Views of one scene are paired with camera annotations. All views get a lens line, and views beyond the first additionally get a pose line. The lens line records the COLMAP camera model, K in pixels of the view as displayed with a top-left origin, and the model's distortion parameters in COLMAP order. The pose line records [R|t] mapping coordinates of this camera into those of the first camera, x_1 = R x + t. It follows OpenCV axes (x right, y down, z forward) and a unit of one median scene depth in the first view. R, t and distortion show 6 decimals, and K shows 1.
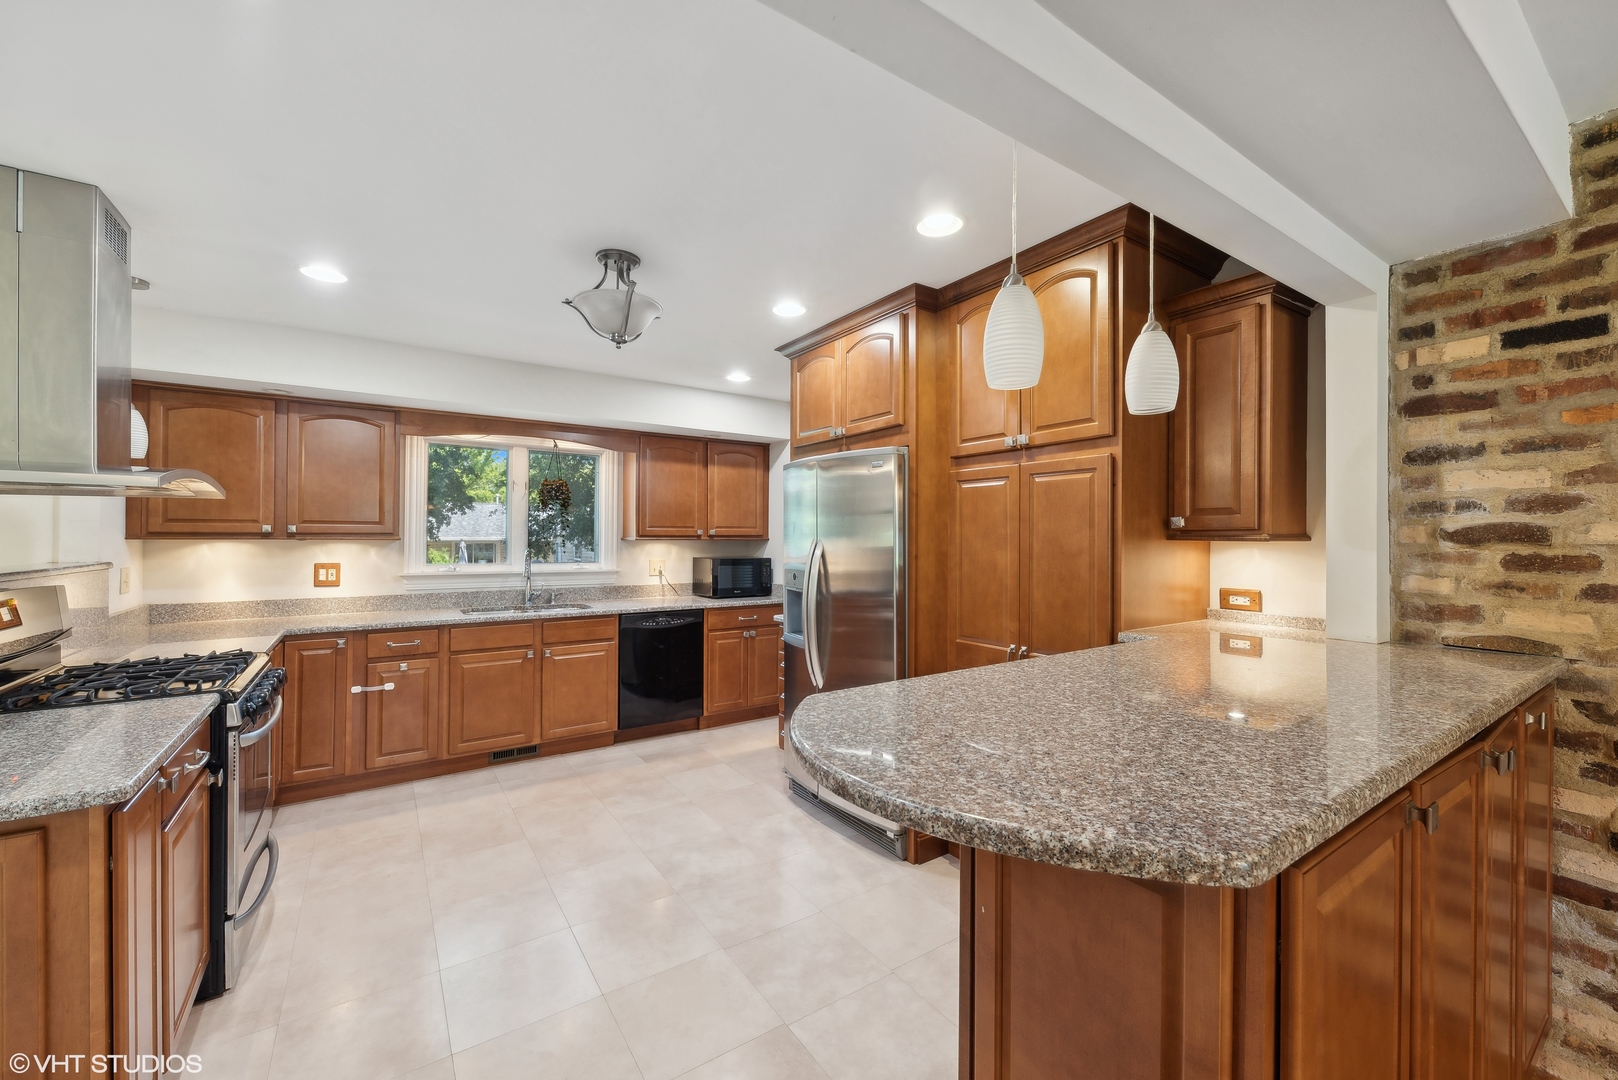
lens RADIAL K [[659.2, 0, 802.0], [0, 659.2, 534.2], [0, 0, 1]] dist [0.008800, -0.000316]
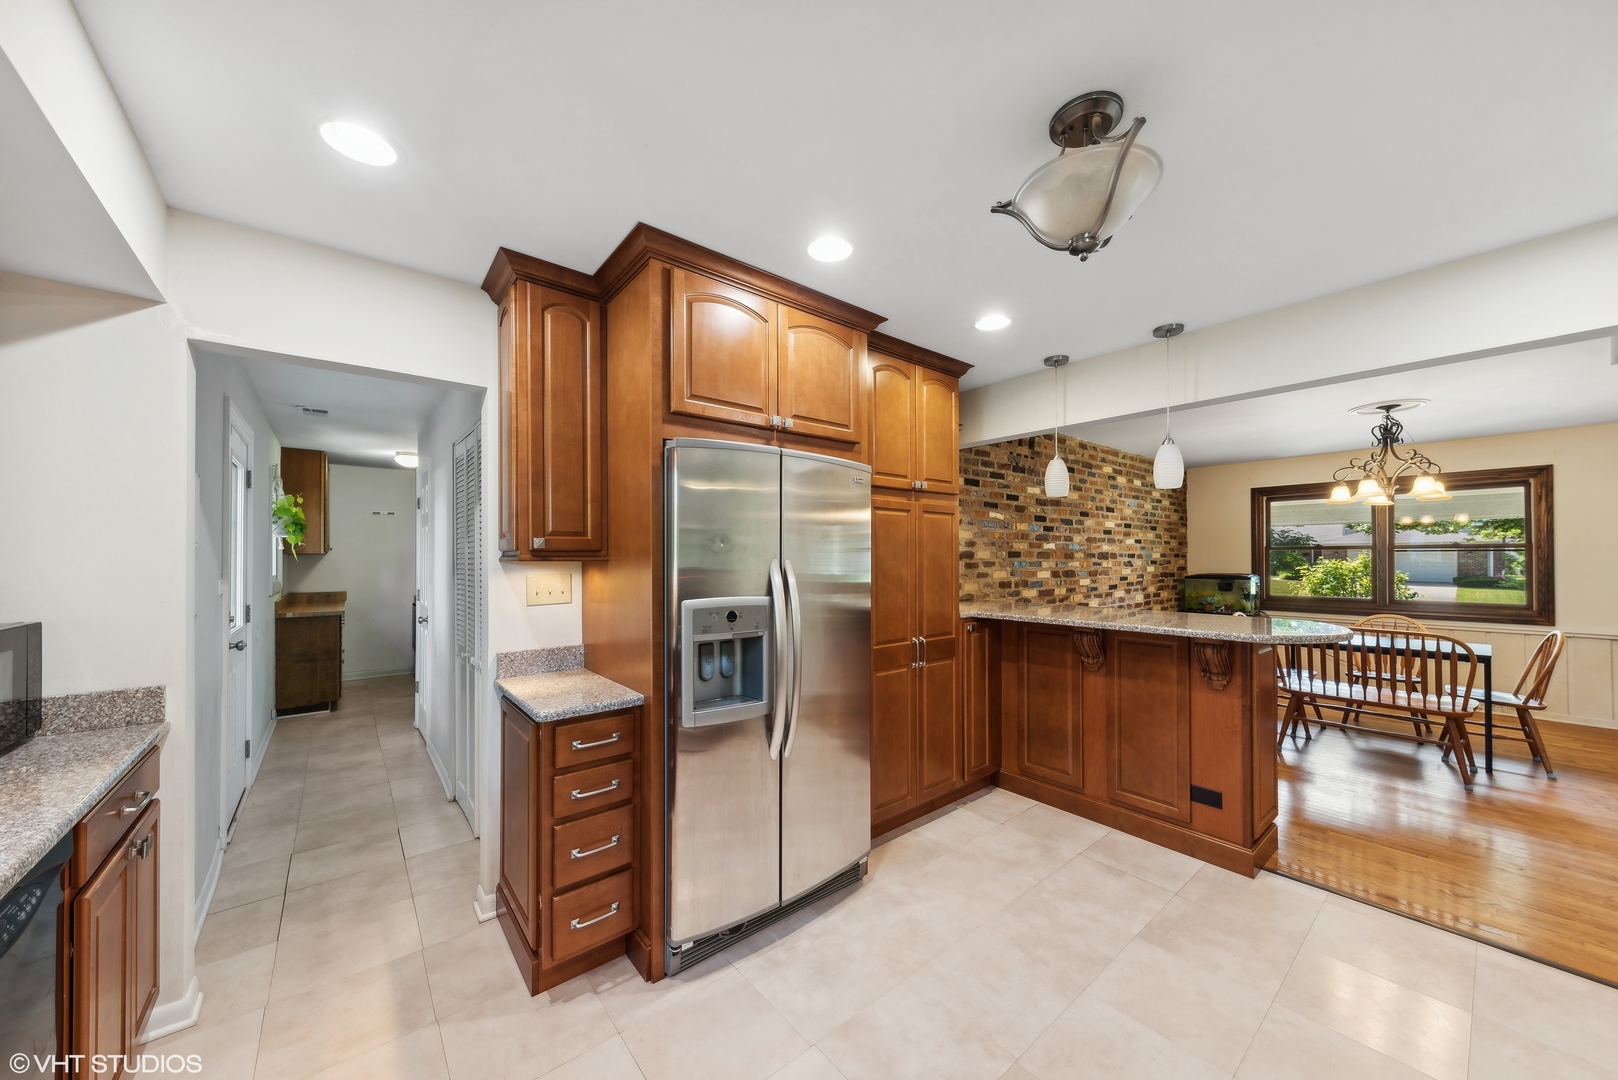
lens RADIAL K [[574.4, 0, 815.9], [0, 574.4, 553.7], [0, 0, 1]] dist [-0.000635, -0.000932]
pose [[-0.127157, -0.000104, 0.991883, -1.116637], [-0.005390, 0.999985, -0.000586, -0.000895], [-0.991868, -0.005420, -0.127156, 1.875133]]
